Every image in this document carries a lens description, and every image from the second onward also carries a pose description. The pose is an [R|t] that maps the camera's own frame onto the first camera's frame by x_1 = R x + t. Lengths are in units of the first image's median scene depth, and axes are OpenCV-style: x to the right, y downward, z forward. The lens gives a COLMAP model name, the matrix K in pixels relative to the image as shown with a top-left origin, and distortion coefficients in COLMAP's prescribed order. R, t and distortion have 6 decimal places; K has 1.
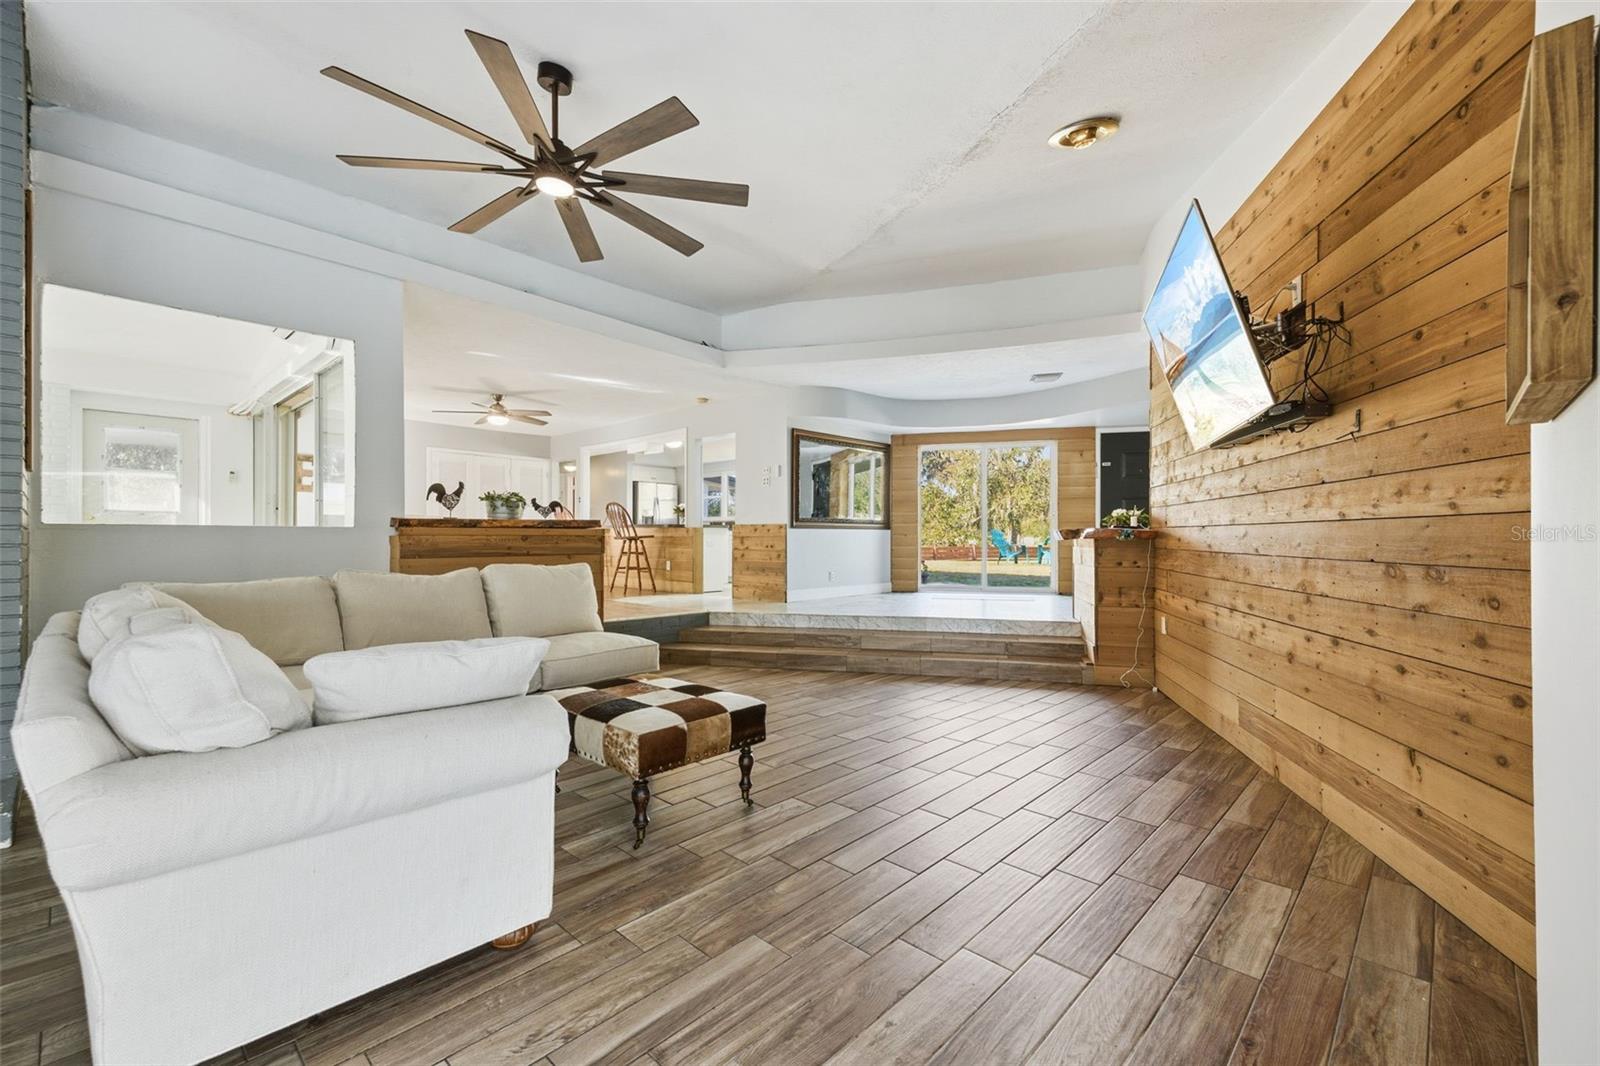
lens RADIAL K [[669.7, 0, 800.4], [0, 669.7, 542.9], [0, 0, 1]] dist [0.033519, -0.005160]
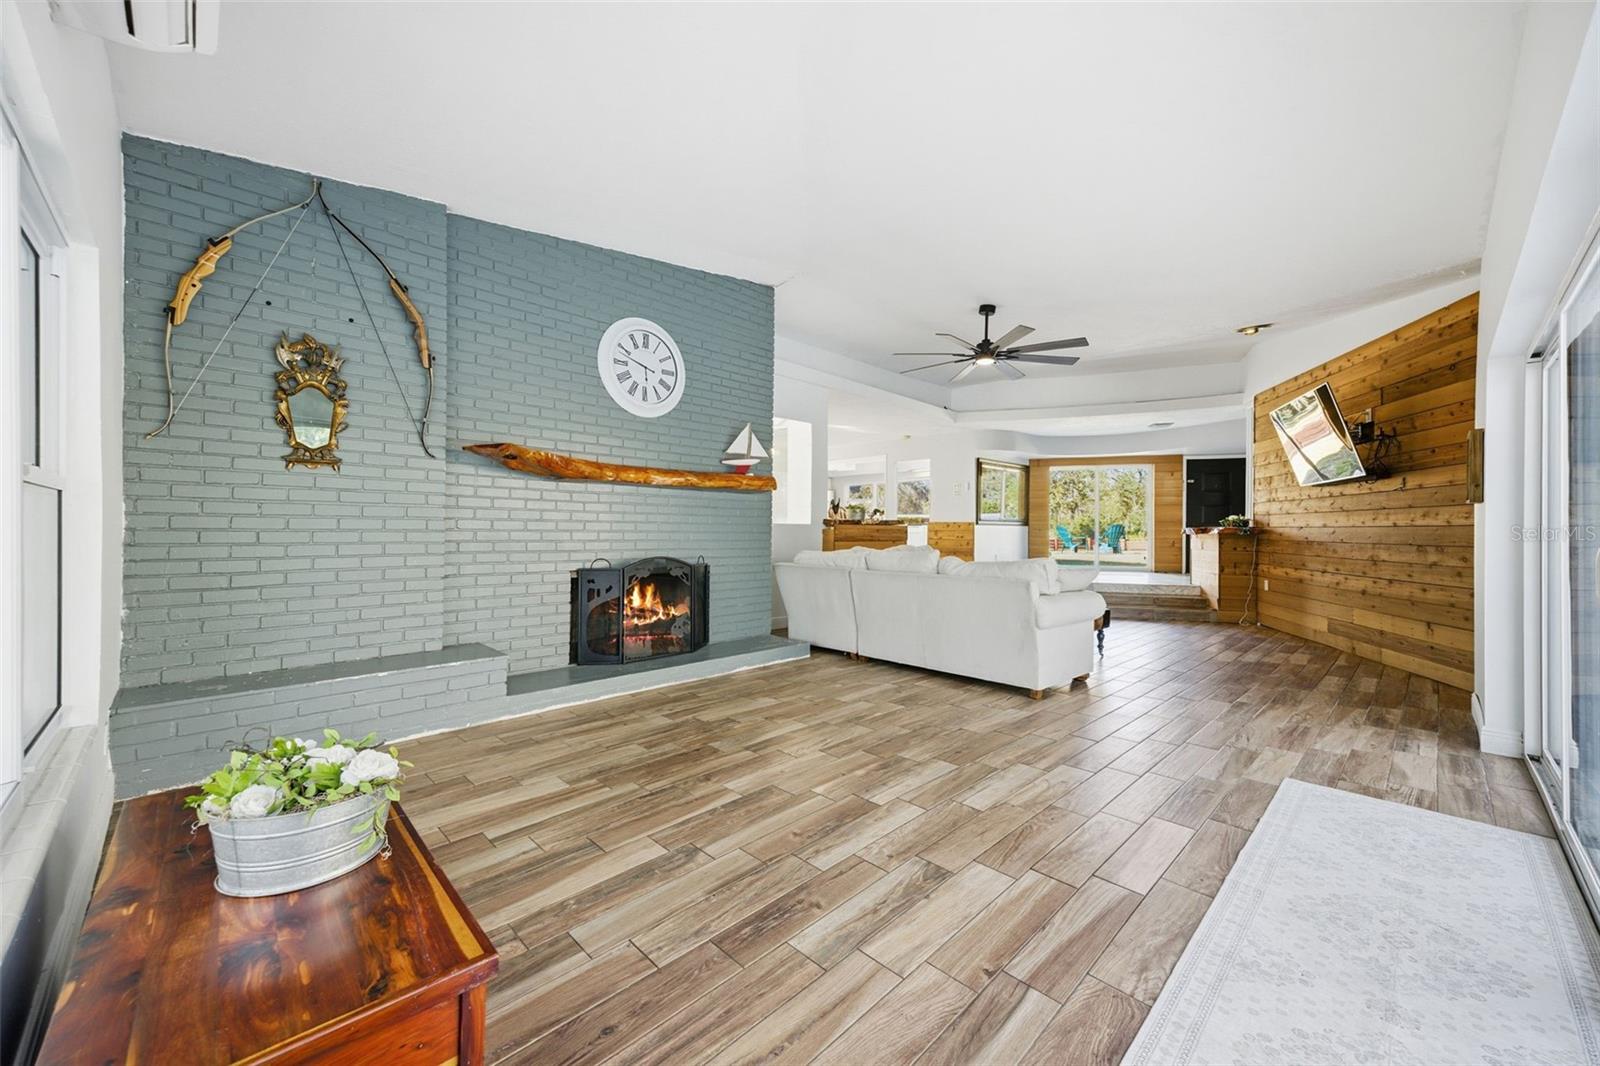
lens RADIAL K [[612.8, 0, 796.1], [0, 612.8, 535.3], [0, 0, 1]] dist [0.026478, -0.000204]
pose [[0.999195, 0.007414, -0.039438, -0.767244], [-0.007379, 0.999972, 0.001027, 0.005790], [0.039445, -0.000735, 0.999221, -0.798561]]
